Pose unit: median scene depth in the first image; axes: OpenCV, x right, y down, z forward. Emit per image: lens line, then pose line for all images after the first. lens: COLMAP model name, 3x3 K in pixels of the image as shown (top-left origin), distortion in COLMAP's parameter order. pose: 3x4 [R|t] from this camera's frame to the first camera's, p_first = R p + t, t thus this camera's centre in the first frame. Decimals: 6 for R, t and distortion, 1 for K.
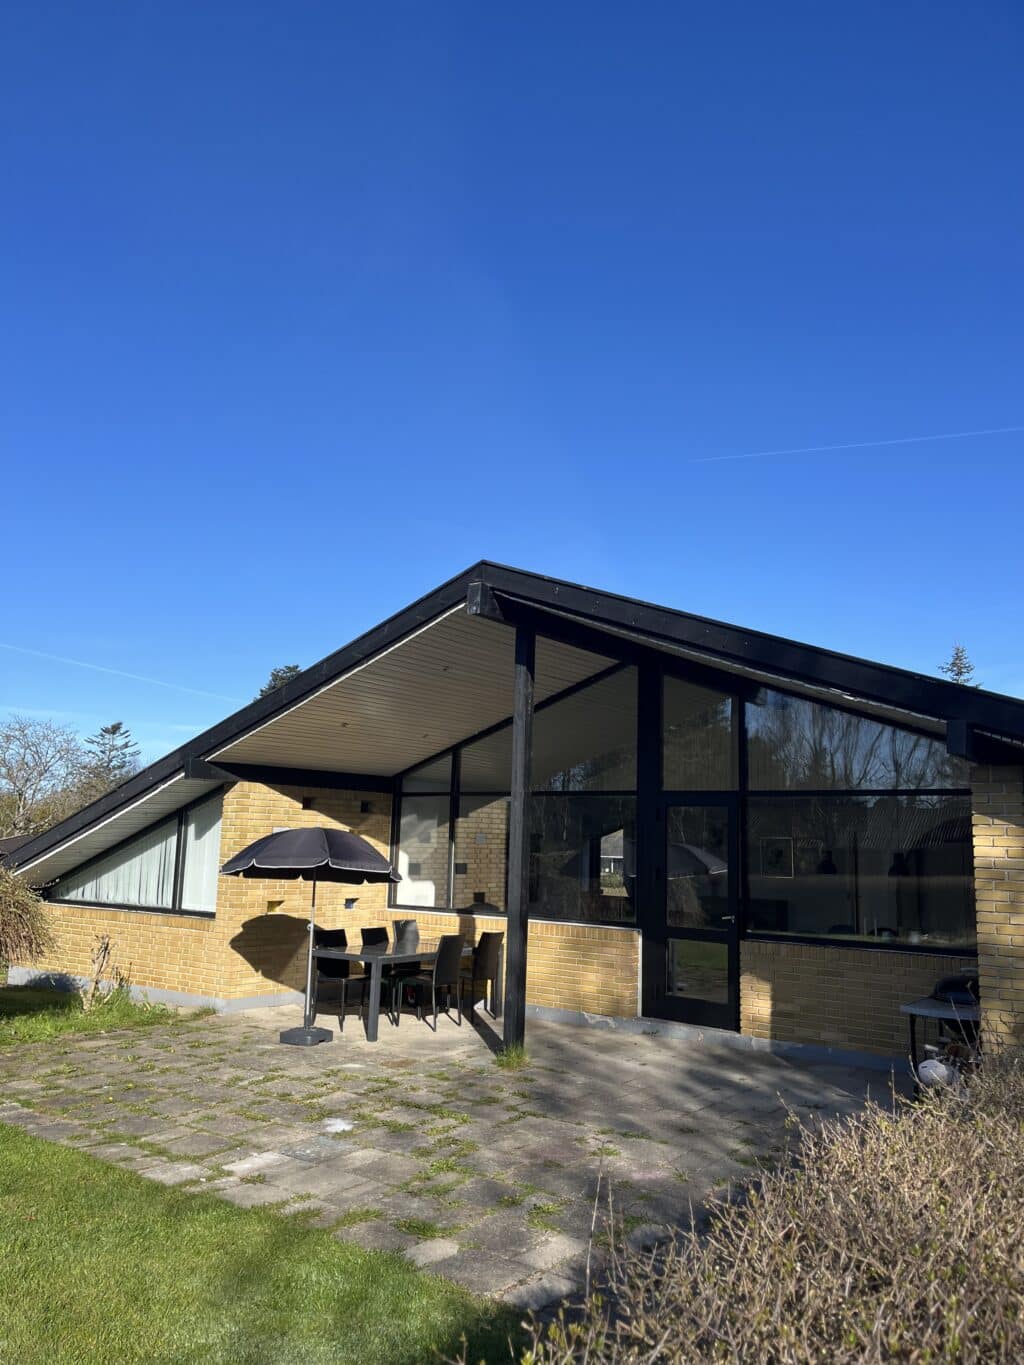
lens RADIAL K [[1027.5, 0, 515.3], [0, 1027.5, 674.6], [0, 0, 1]] dist [0.047182, -0.078183]
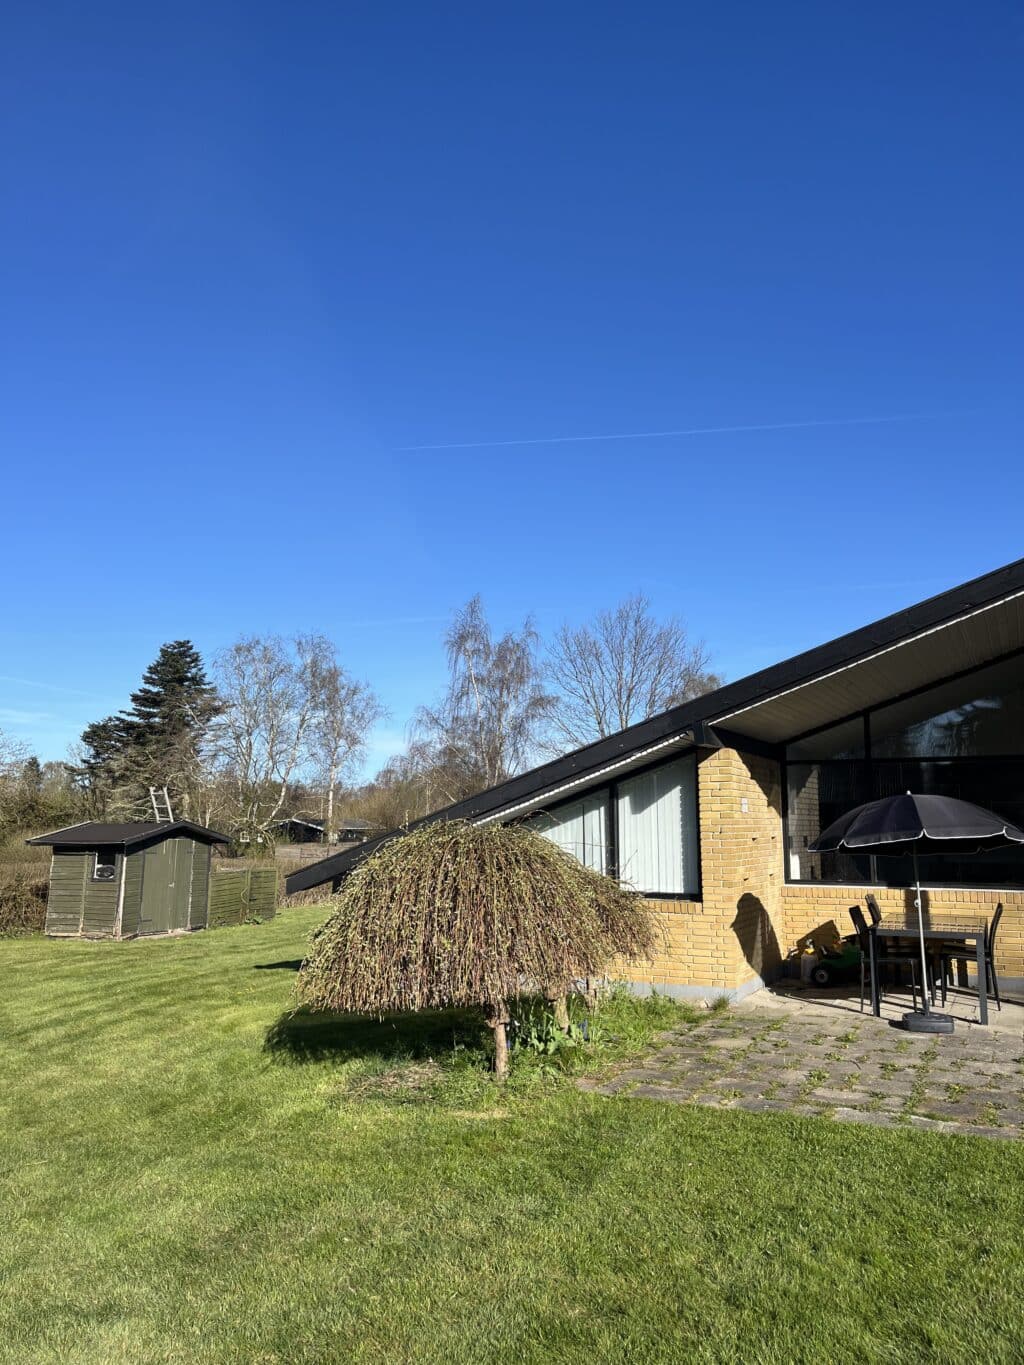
lens RADIAL K [[1027.5, 0, 504.4], [0, 1027.5, 690.4], [0, 0, 1]] dist [0.047182, -0.078183]
pose [[0.985226, -0.004279, 0.171207, -0.604534], [-0.001747, 0.999385, 0.035032, 0.021502], [-0.171252, -0.034814, 0.984612, 0.144611]]
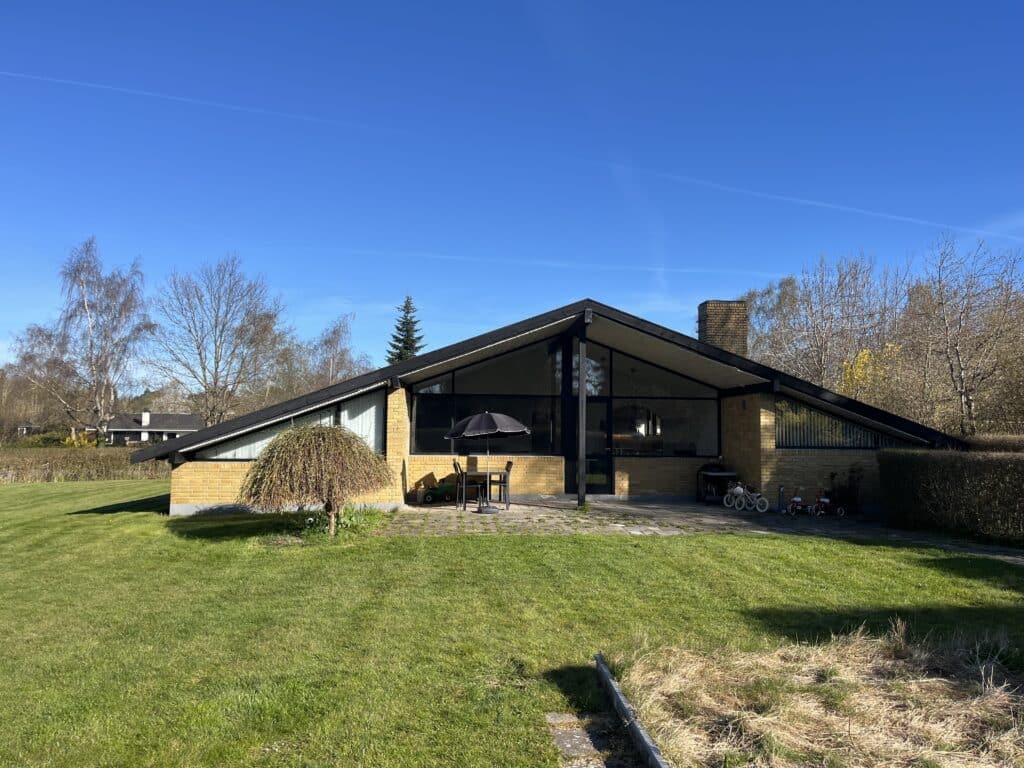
lens RADIAL K [[770.8, 0, 512.8], [0, 770.8, 374.3], [0, 0, 1]] dist [0.047182, -0.078183]
pose [[0.761830, 0.025343, 0.647281, -1.000321], [-0.095527, 0.992705, 0.073564, -0.041971], [-0.640695, -0.117876, 0.758693, -0.174256]]
